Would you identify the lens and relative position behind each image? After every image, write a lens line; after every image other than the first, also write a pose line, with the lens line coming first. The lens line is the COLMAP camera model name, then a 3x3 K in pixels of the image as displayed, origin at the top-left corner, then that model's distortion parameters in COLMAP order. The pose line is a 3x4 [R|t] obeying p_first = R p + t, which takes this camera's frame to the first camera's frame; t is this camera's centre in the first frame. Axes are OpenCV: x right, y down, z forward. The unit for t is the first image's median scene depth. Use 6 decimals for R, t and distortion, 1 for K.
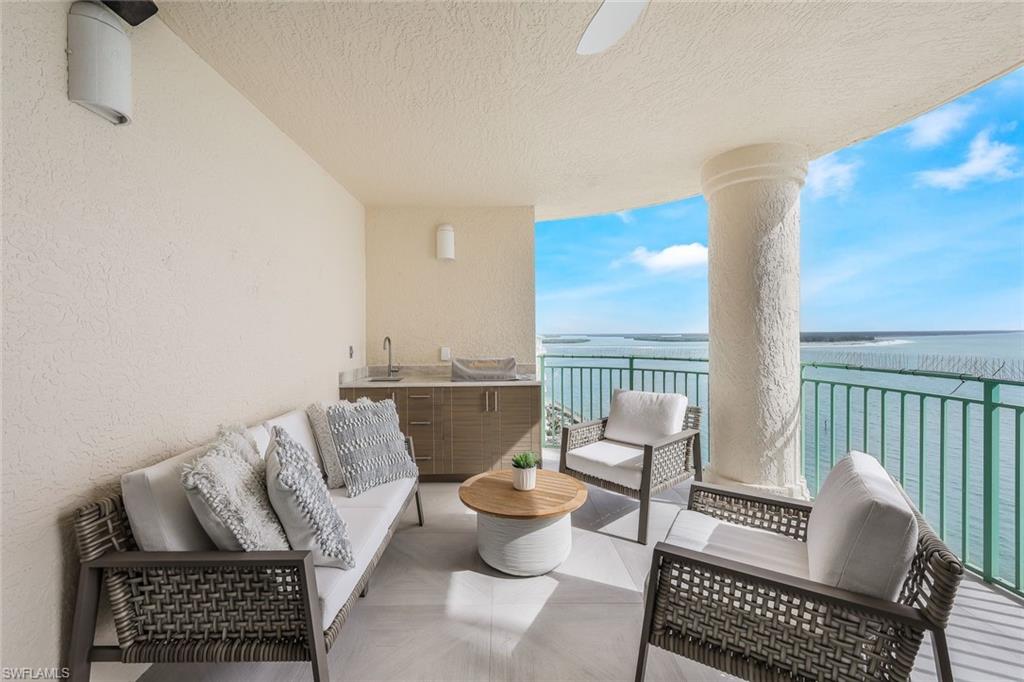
lens RADIAL K [[418.9, 0, 511.1], [0, 418.9, 338.5], [0, 0, 1]] dist [0.001838, 0.000204]
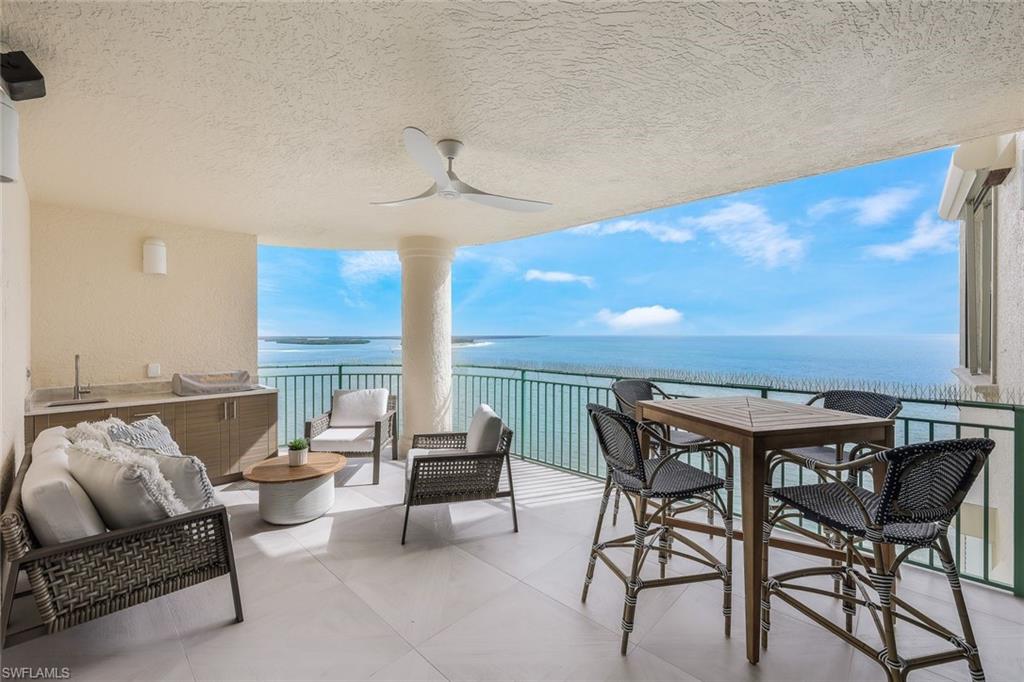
lens RADIAL K [[418.9, 0, 511.1], [0, 418.9, 338.5], [0, 0, 1]] dist [0.001838, 0.000204]
pose [[0.694098, 0.001520, 0.719879, -0.430929], [0.002012, 0.999990, -0.004052, -0.048178], [-0.719878, 0.004261, 0.694088, -0.422516]]
